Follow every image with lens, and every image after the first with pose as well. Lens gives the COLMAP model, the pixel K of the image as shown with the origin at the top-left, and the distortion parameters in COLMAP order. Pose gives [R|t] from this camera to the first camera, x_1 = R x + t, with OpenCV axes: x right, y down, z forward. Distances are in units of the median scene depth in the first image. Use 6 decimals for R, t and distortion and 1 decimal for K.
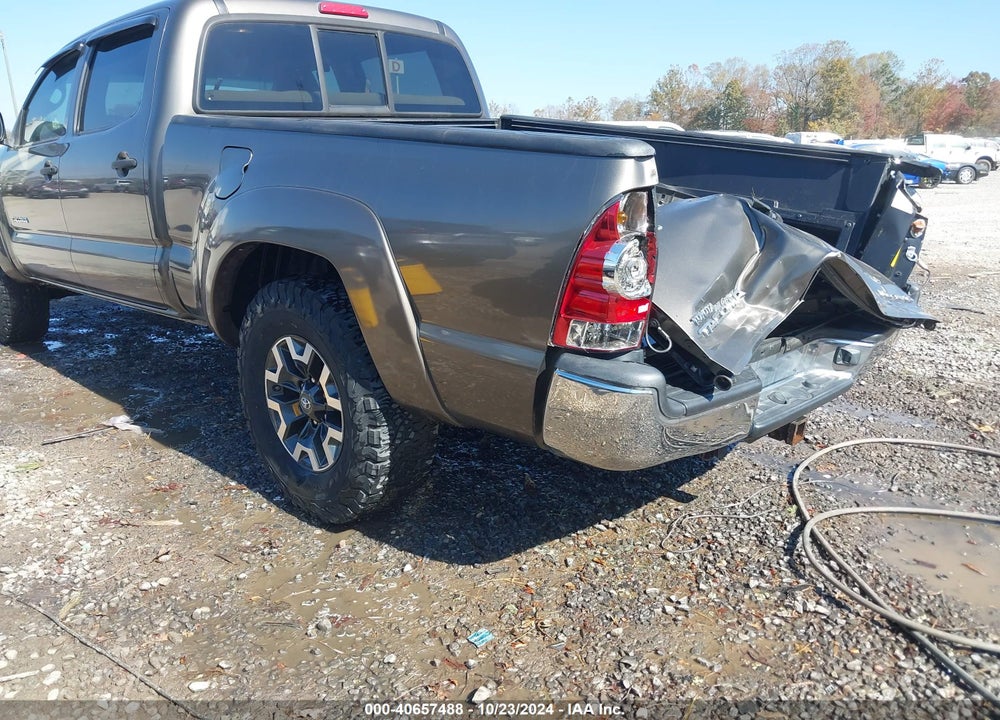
lens RADIAL K [[795.3, 0, 494.7], [0, 795.3, 349.5], [0, 0, 1]] dist [-0.010910, 0.000846]
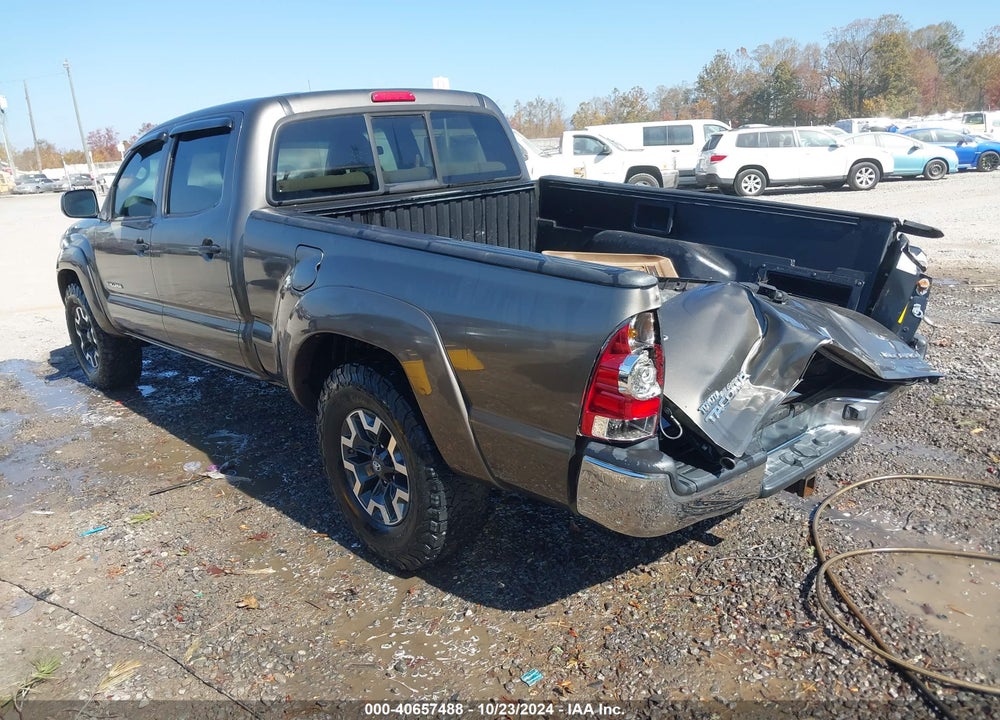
lens RADIAL K [[766.4, 0, 487.7], [0, 766.4, 361.2], [0, 0, 1]] dist [-0.001916, -0.006059]
pose [[0.996148, -0.039811, -0.078134, 0.020316], [0.039676, 0.999207, -0.003277, -0.088774], [0.078203, 0.000165, 0.996937, -0.120112]]
